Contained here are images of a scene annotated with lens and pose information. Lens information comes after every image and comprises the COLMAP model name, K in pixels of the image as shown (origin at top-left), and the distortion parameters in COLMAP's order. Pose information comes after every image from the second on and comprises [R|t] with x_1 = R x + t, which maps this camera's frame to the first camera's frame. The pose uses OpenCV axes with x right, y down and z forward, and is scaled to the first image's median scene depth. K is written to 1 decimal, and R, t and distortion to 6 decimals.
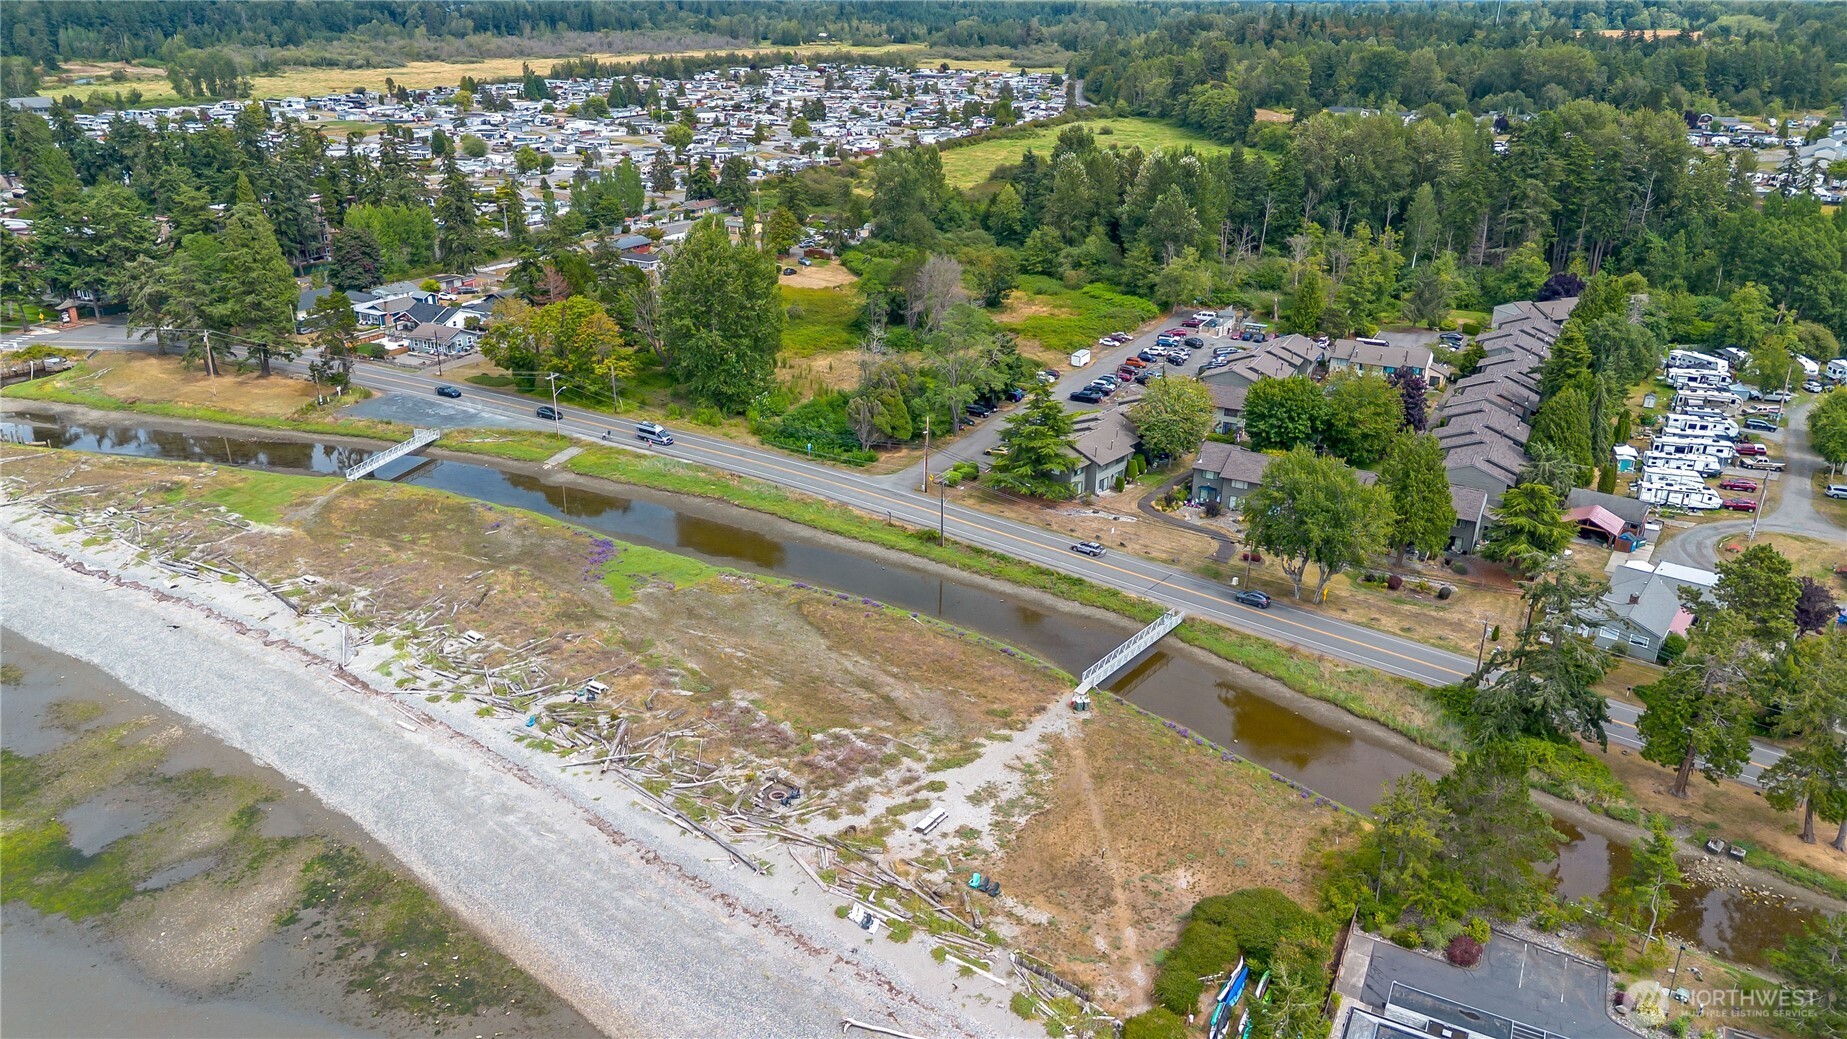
lens RADIAL K [[1293.5, 0, 923.5], [0, 1293.5, 519.5], [0, 0, 1]] dist [0.098825, -0.111598]
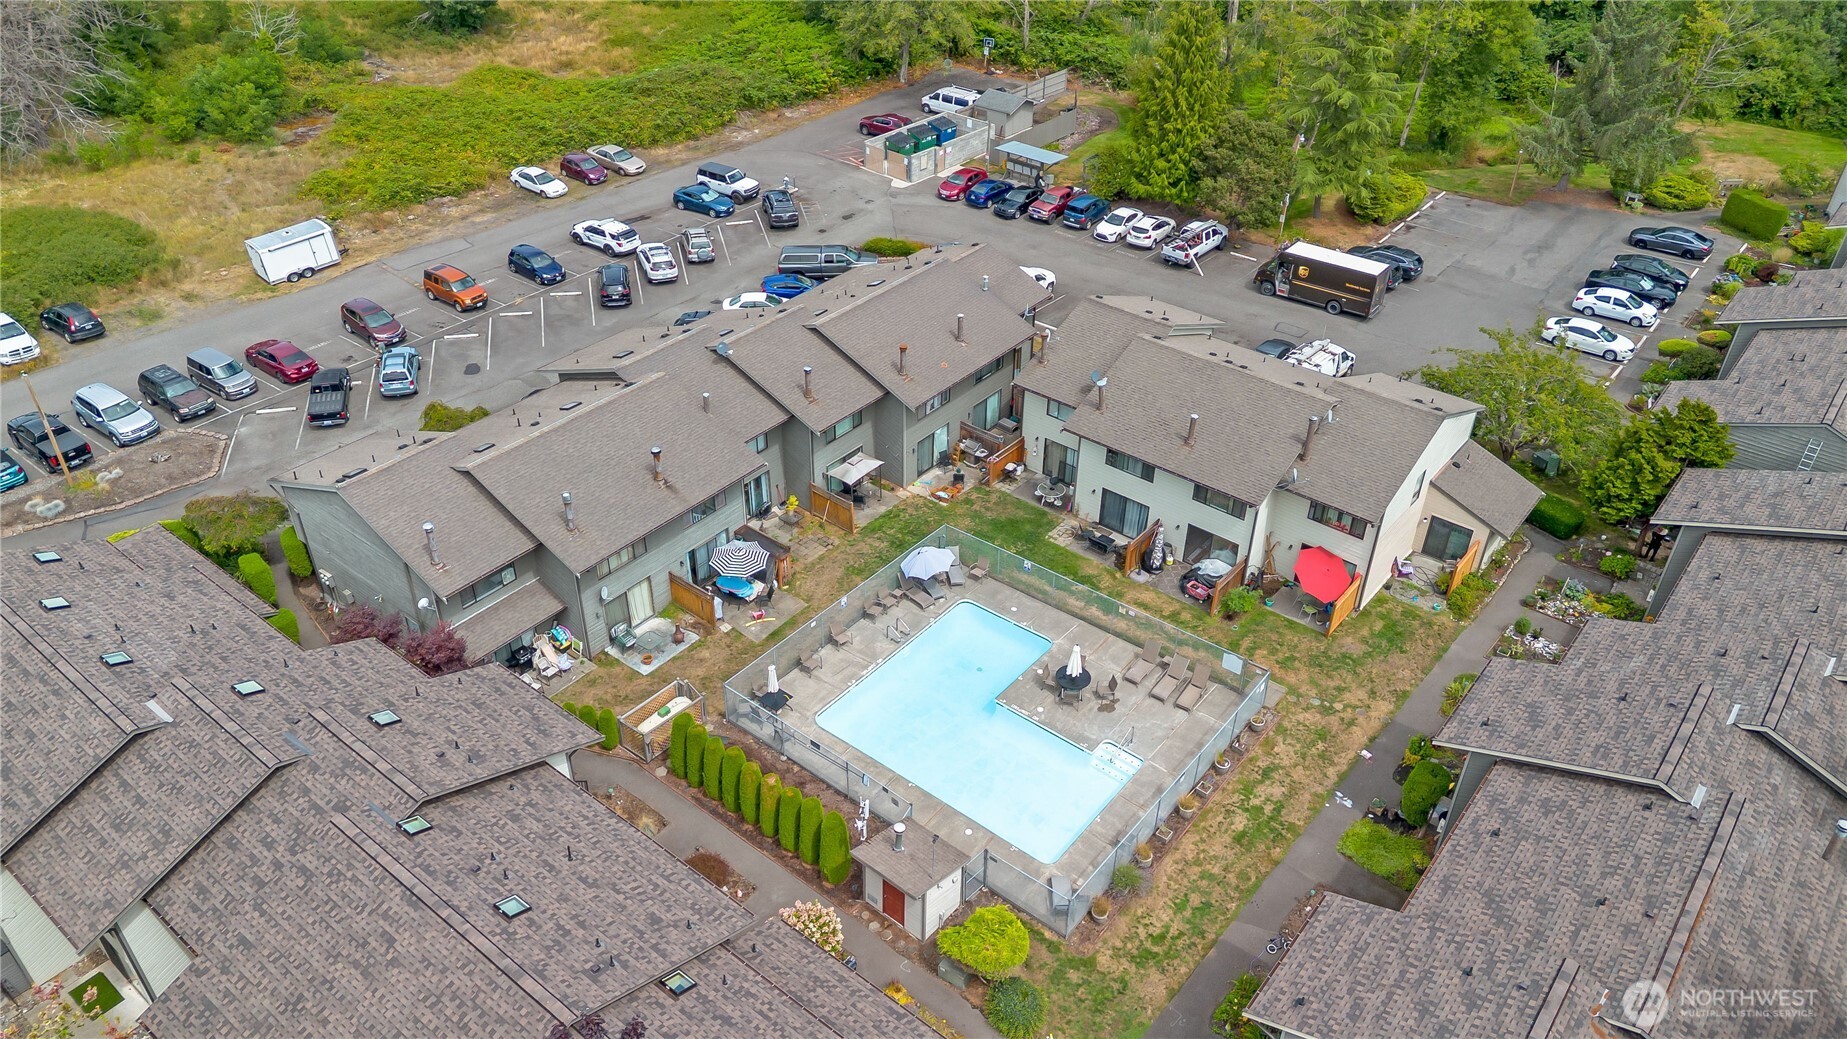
lens RADIAL K [[1293.5, 0, 923.5], [0, 1293.5, 519.5], [0, 0, 1]] dist [0.098825, -0.111598]
pose [[0.981495, 0.093590, -0.167058, 0.284136], [-0.062345, 0.981072, 0.183331, -0.116961], [0.181054, -0.169523, 0.968752, 0.653256]]
